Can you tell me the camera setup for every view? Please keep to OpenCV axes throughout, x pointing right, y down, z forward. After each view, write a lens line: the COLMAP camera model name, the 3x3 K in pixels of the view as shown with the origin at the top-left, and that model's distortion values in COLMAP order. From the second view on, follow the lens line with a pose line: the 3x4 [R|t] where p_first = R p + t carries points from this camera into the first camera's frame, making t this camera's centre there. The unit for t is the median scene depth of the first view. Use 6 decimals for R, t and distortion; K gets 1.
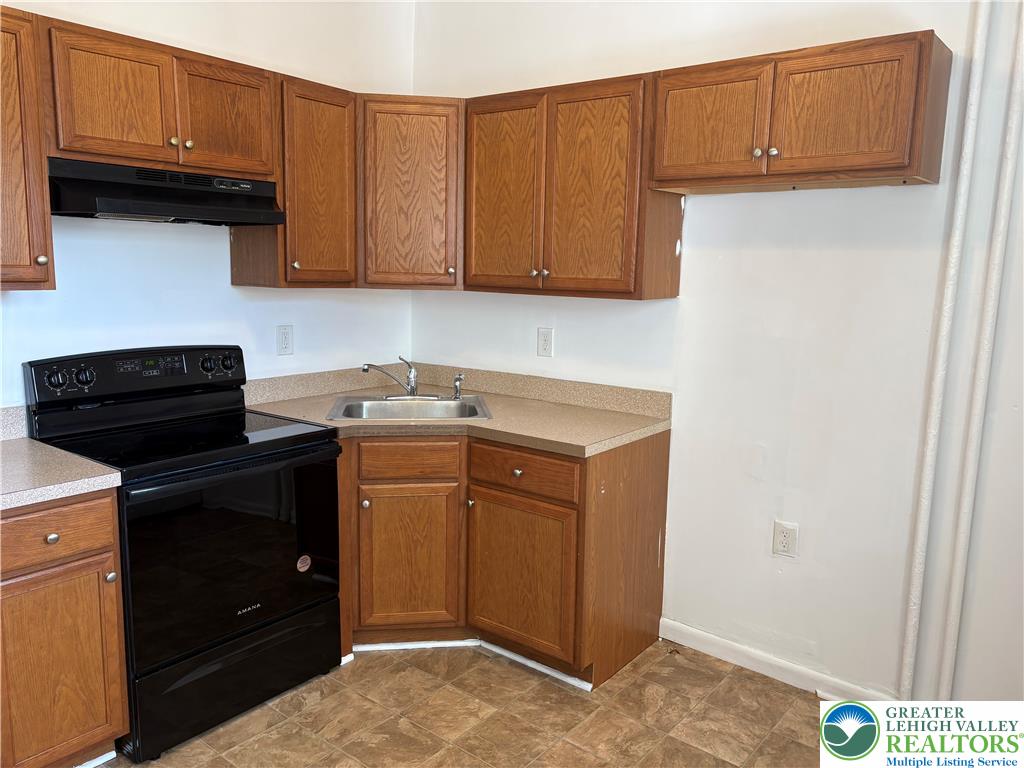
lens RADIAL K [[777.4, 0, 513.2], [0, 777.4, 382.7], [0, 0, 1]] dist [0.046489, -0.046457]
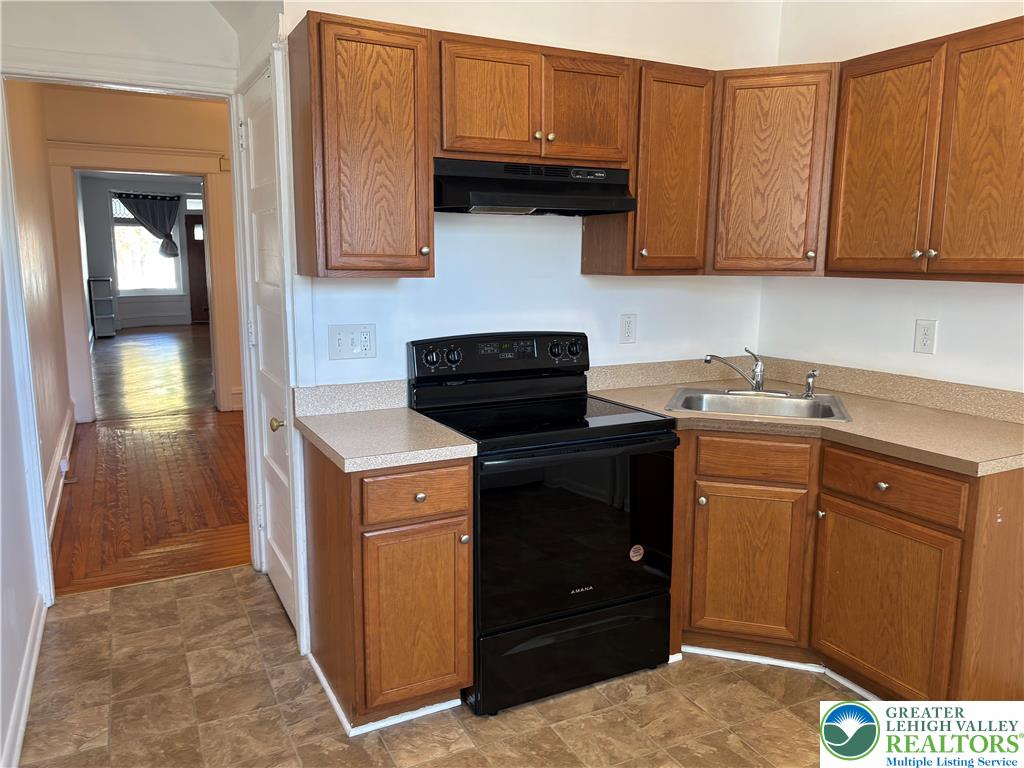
lens RADIAL K [[777.4, 0, 511.0], [0, 777.4, 381.1], [0, 0, 1]] dist [0.046489, -0.046457]
pose [[0.908782, 0.052823, -0.413915, -0.014497], [-0.050657, 0.998584, 0.016215, 0.006249], [0.414185, 0.006232, 0.910171, 0.033852]]
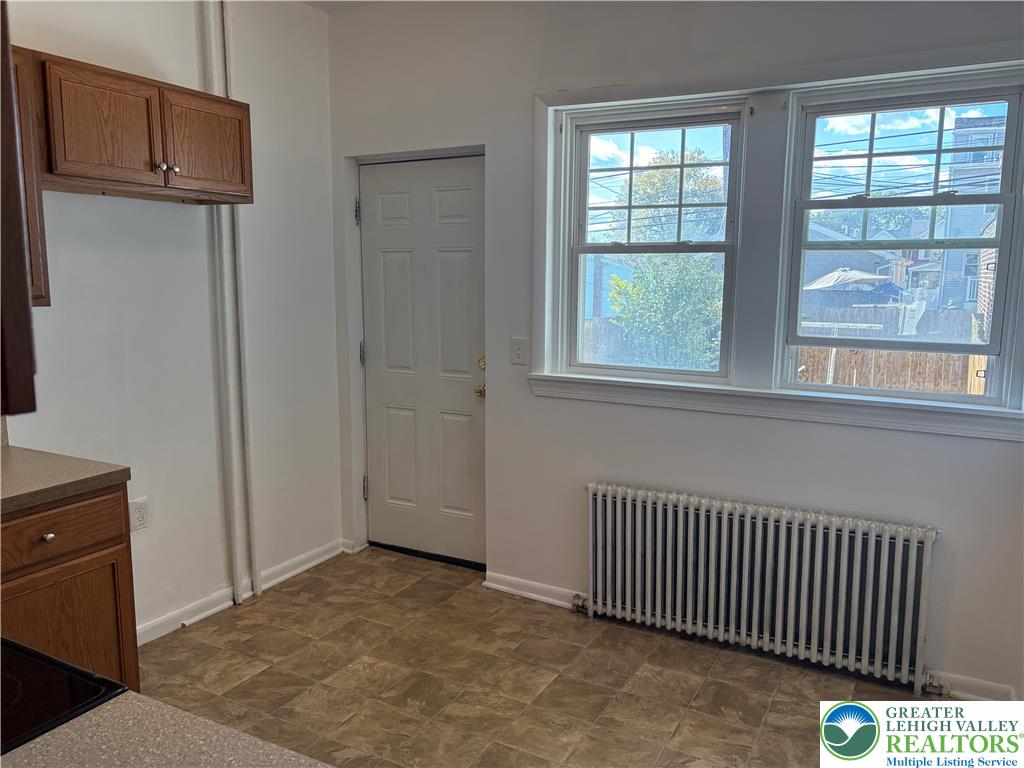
lens RADIAL K [[777.4, 0, 506.3], [0, 777.4, 376.3], [0, 0, 1]] dist [0.046489, -0.046457]
pose [[-0.159640, -0.155120, 0.974912, -0.814009], [0.136086, 0.974690, 0.177369, -0.118810], [-0.977750, 0.160987, -0.134490, 0.640370]]
